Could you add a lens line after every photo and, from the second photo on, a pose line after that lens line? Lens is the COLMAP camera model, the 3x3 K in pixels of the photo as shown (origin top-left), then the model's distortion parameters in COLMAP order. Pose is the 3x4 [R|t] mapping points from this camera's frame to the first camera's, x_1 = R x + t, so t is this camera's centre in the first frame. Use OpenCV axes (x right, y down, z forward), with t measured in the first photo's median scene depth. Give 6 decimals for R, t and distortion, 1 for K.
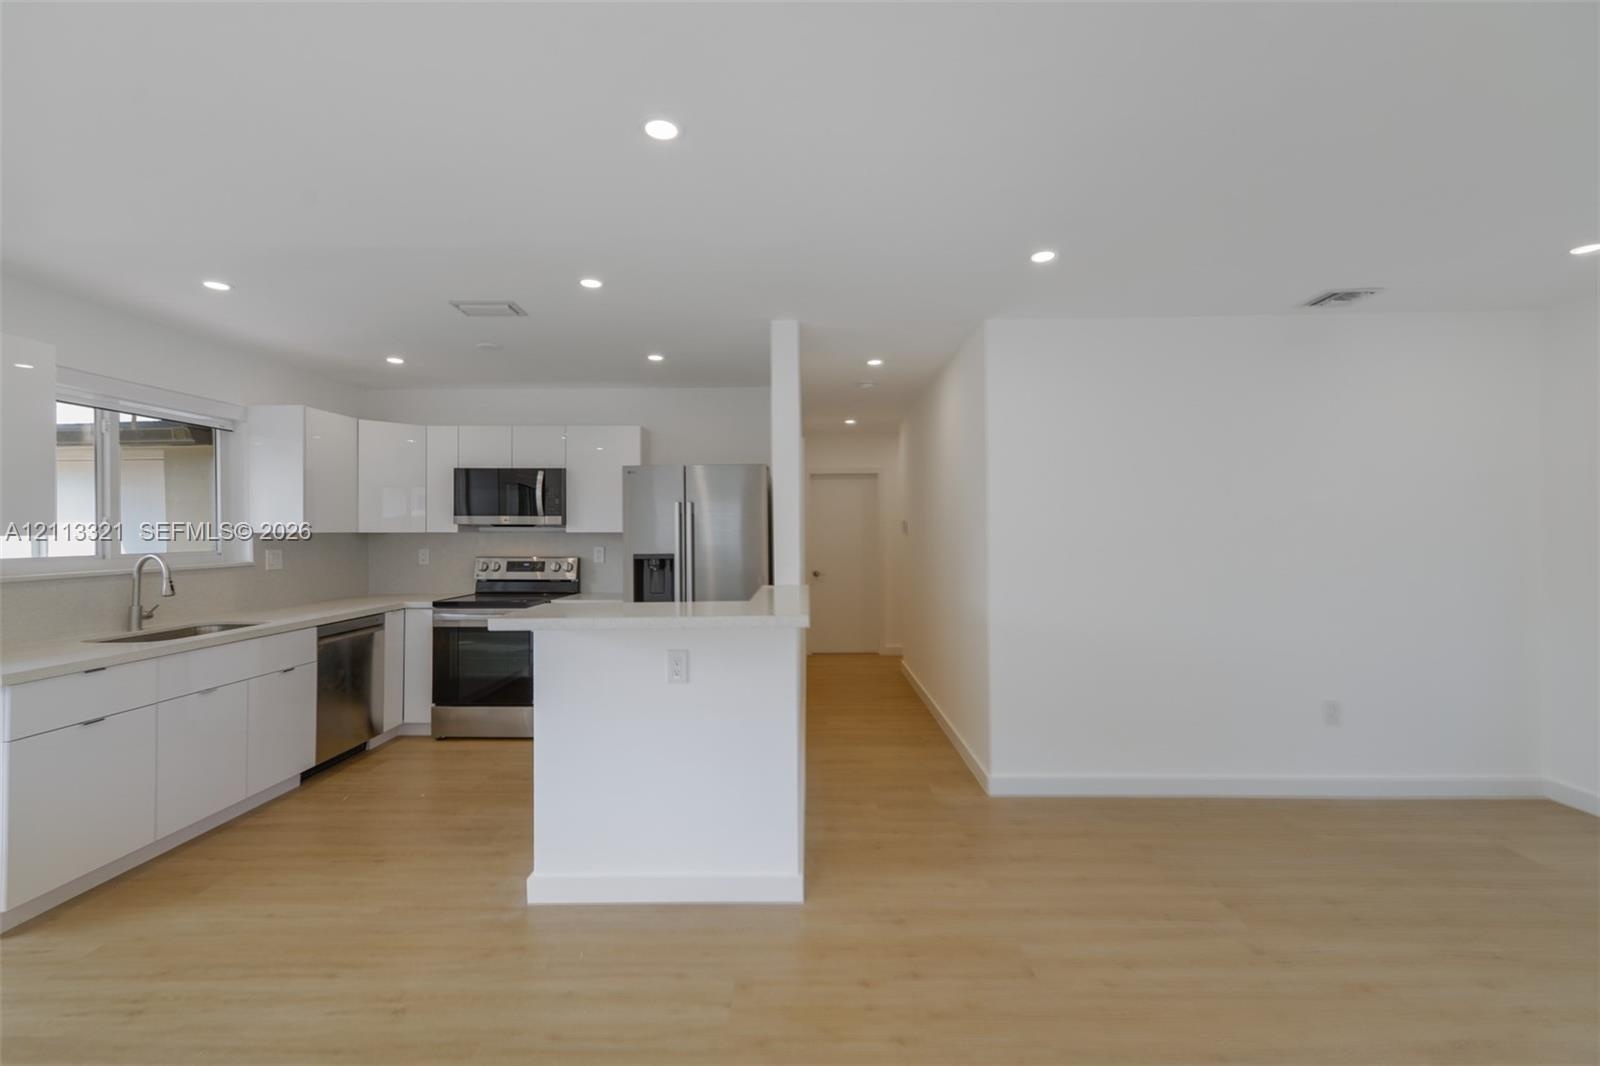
lens RADIAL K [[682.2, 0, 794.8], [0, 682.2, 526.9], [0, 0, 1]] dist [0.004931, -0.001097]
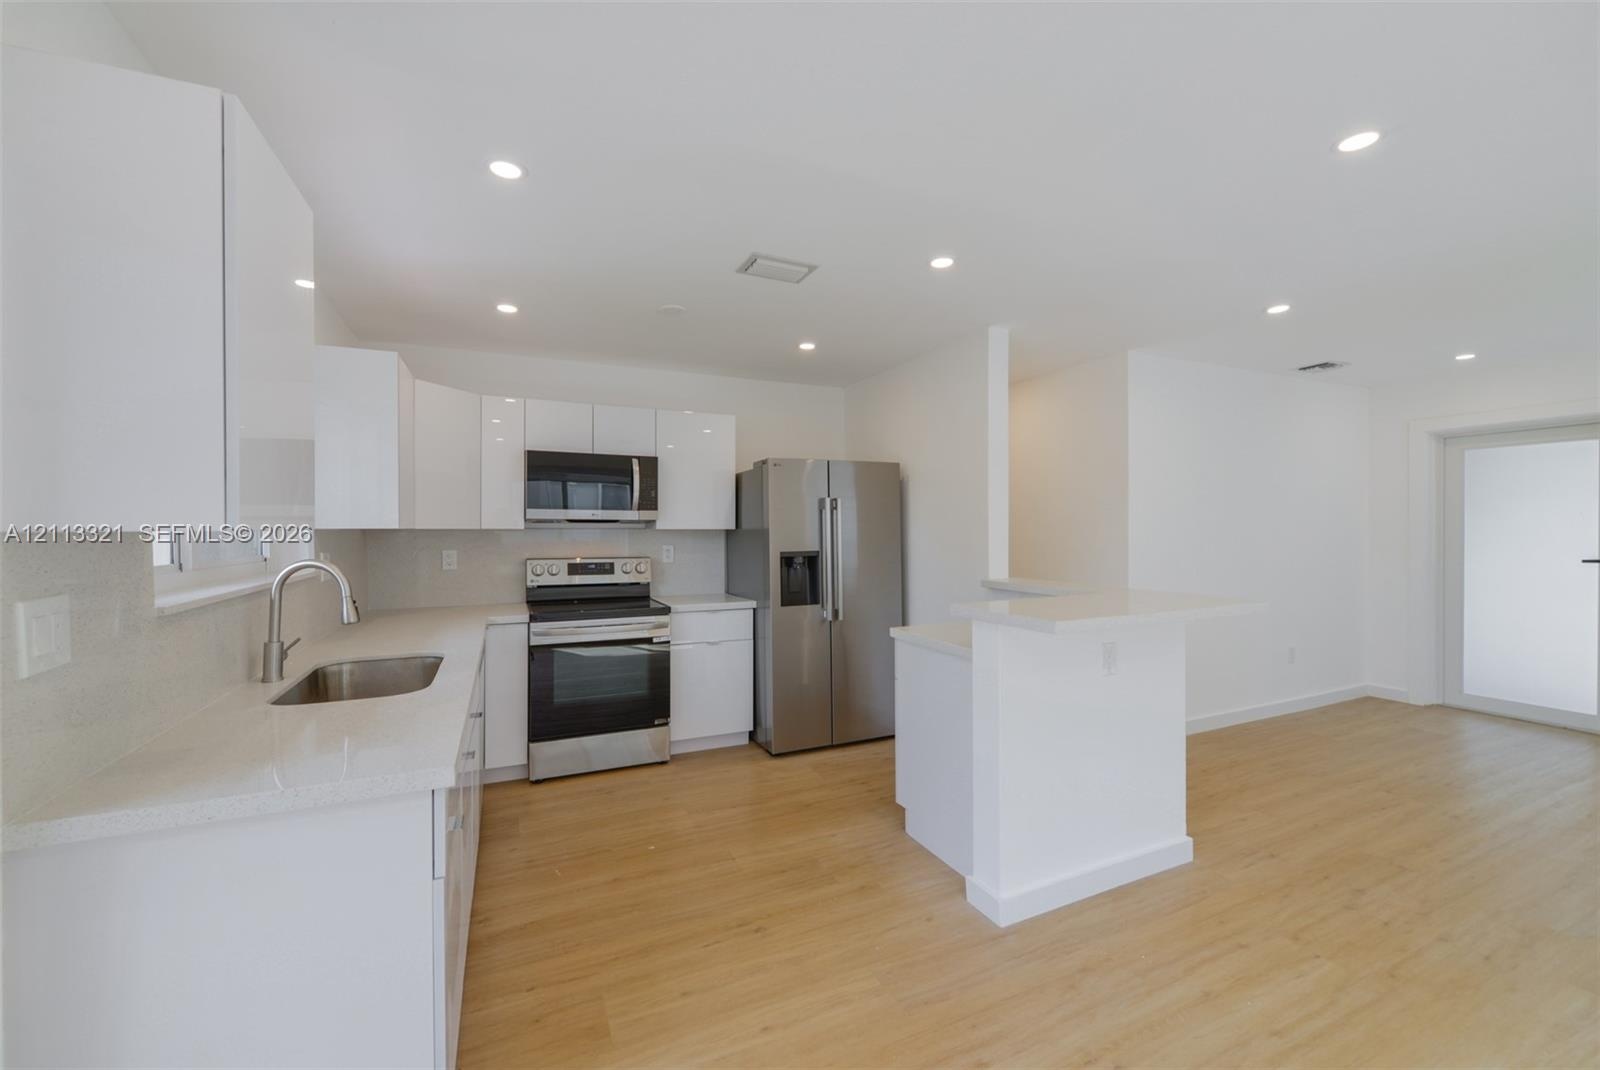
lens RADIAL K [[625.1, 0, 800.8], [0, 625.1, 534.6], [0, 0, 1]] dist [0.002609, 0.000167]
pose [[0.904517, -0.002622, 0.426430, -0.511511], [-0.002320, 0.999936, 0.011069, 0.005841], [-0.426431, -0.011001, 0.904453, 0.181733]]
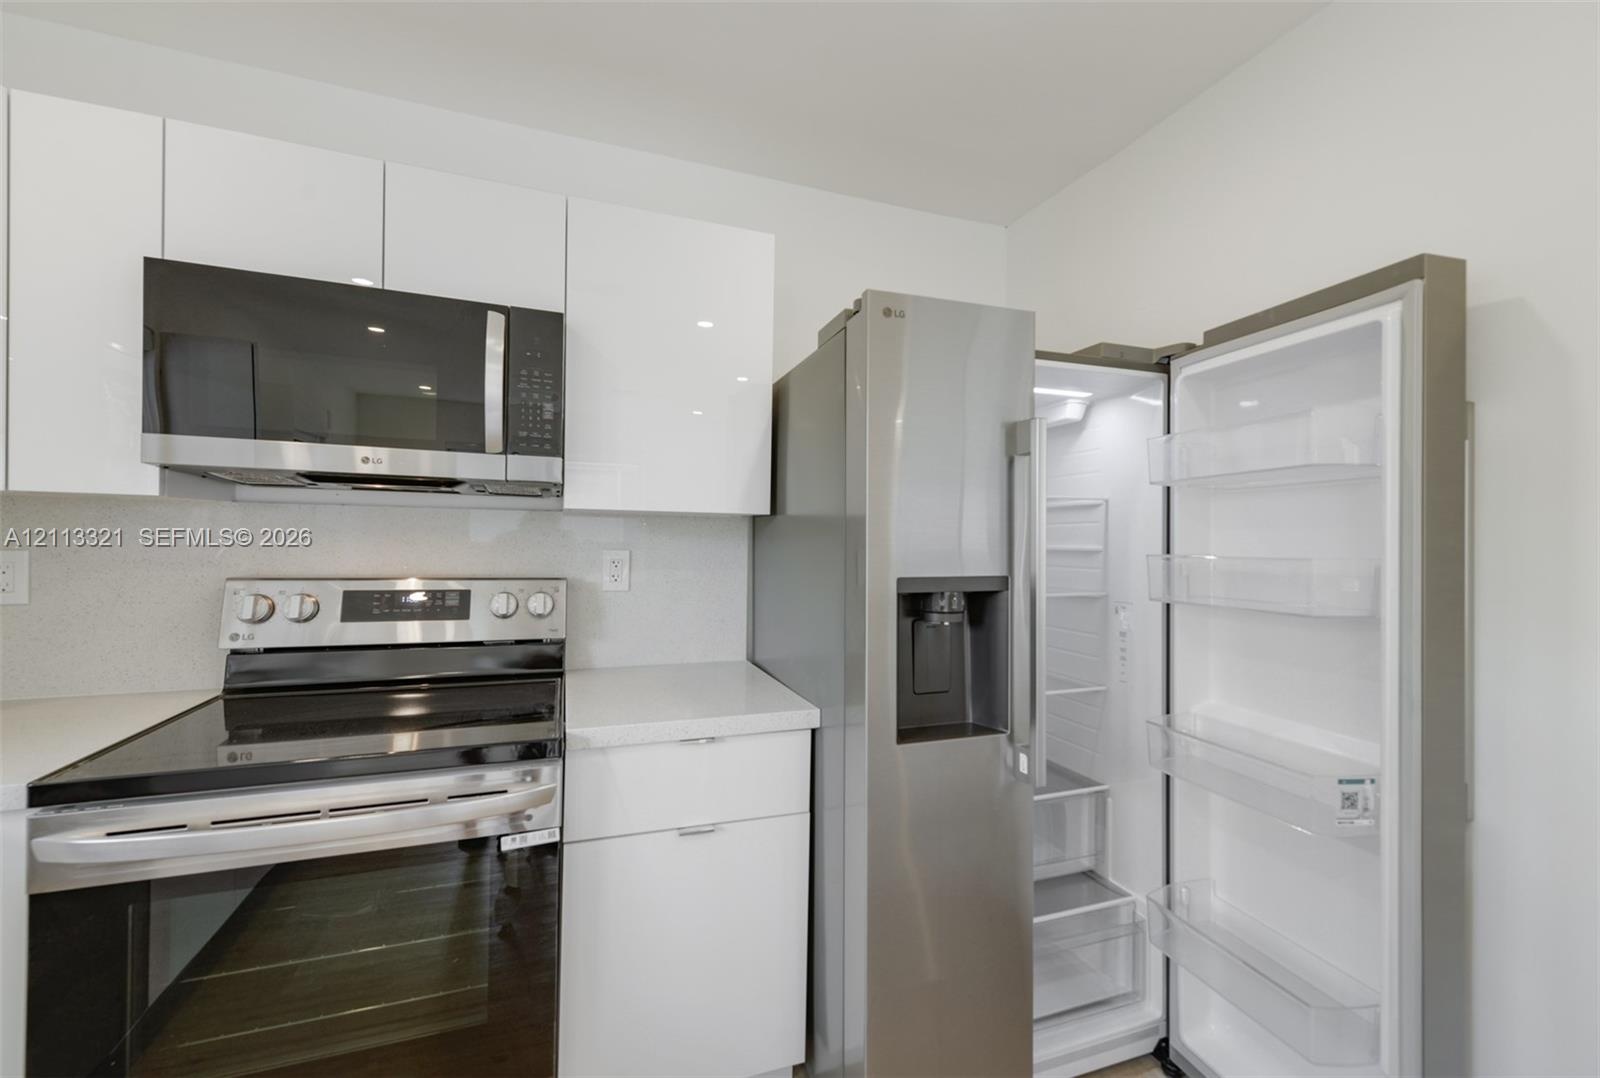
lens RADIAL K [[643.5, 0, 792.5], [0, 643.5, 542.4], [0, 0, 1]] dist [0.009209, -0.000571]
pose [[0.941365, 0.014872, 0.337062, -0.335246], [-0.020007, 0.999731, 0.011765, 0.019217], [-0.336796, -0.017819, 0.941409, 0.655217]]
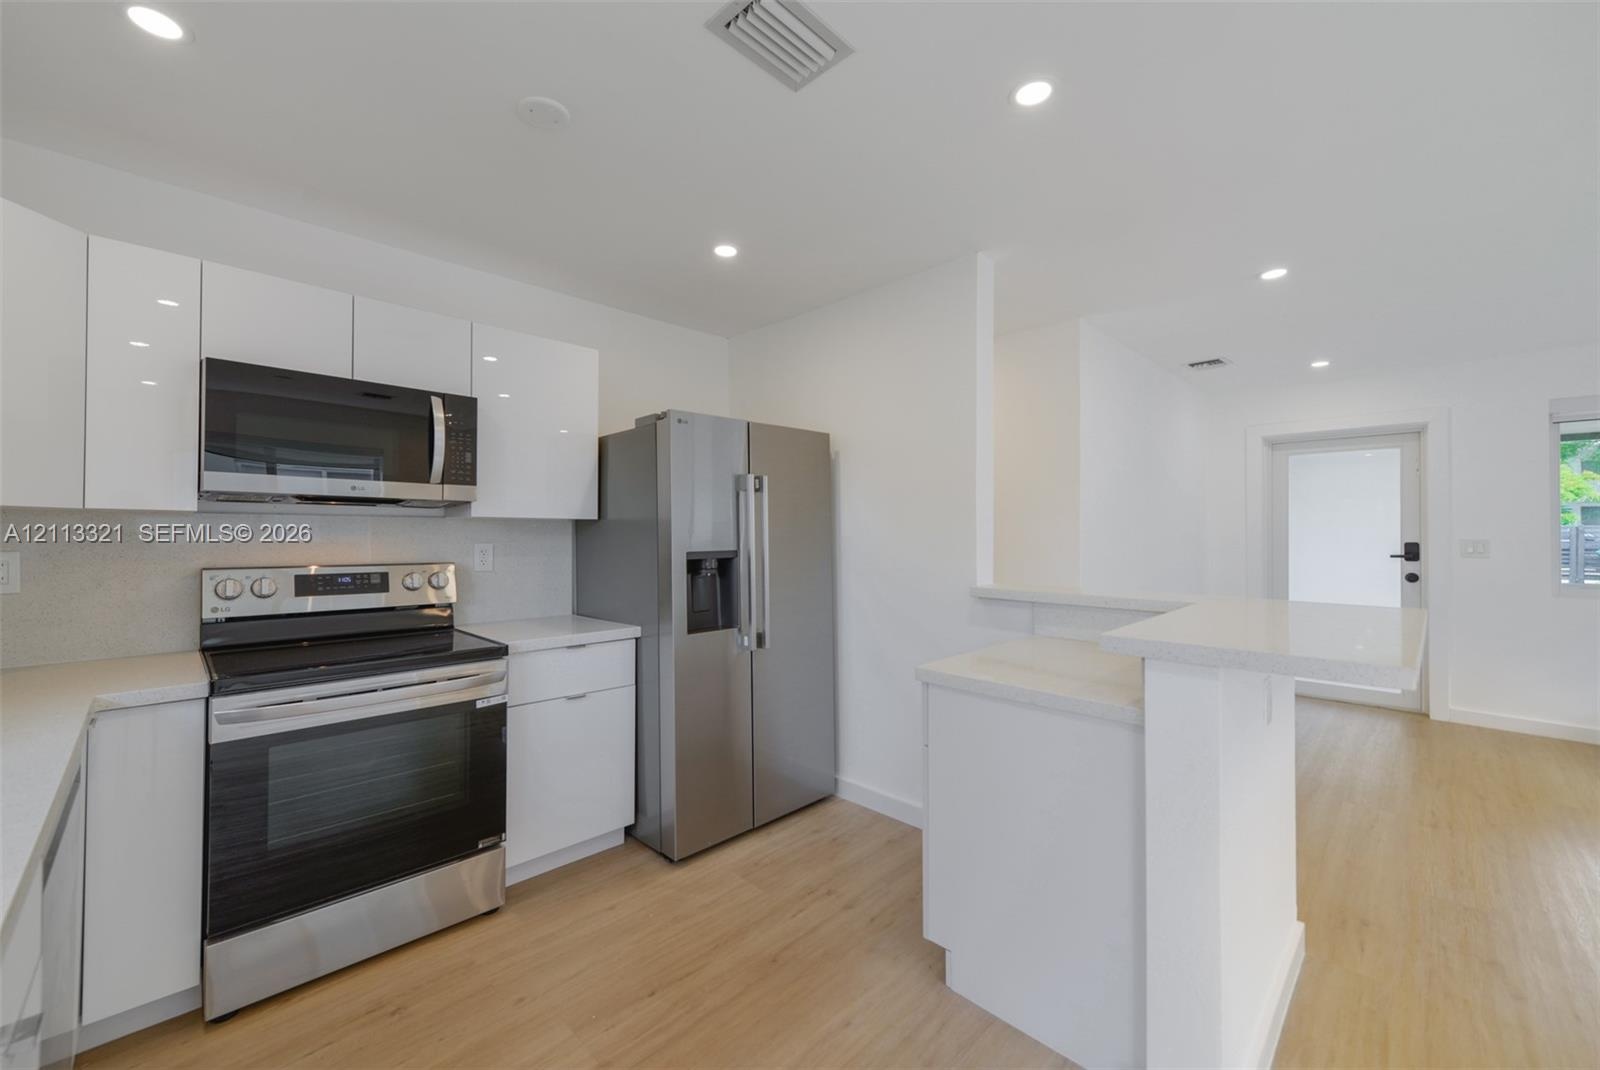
lens RADIAL K [[625.1, 0, 797.0], [0, 625.1, 530.3], [0, 0, 1]] dist [0.002609, 0.000167]
pose [[0.705238, 0.006566, 0.708940, -0.504943], [-0.006732, 0.999974, -0.002565, 0.018518], [-0.708938, -0.002964, 0.705264, 0.462449]]
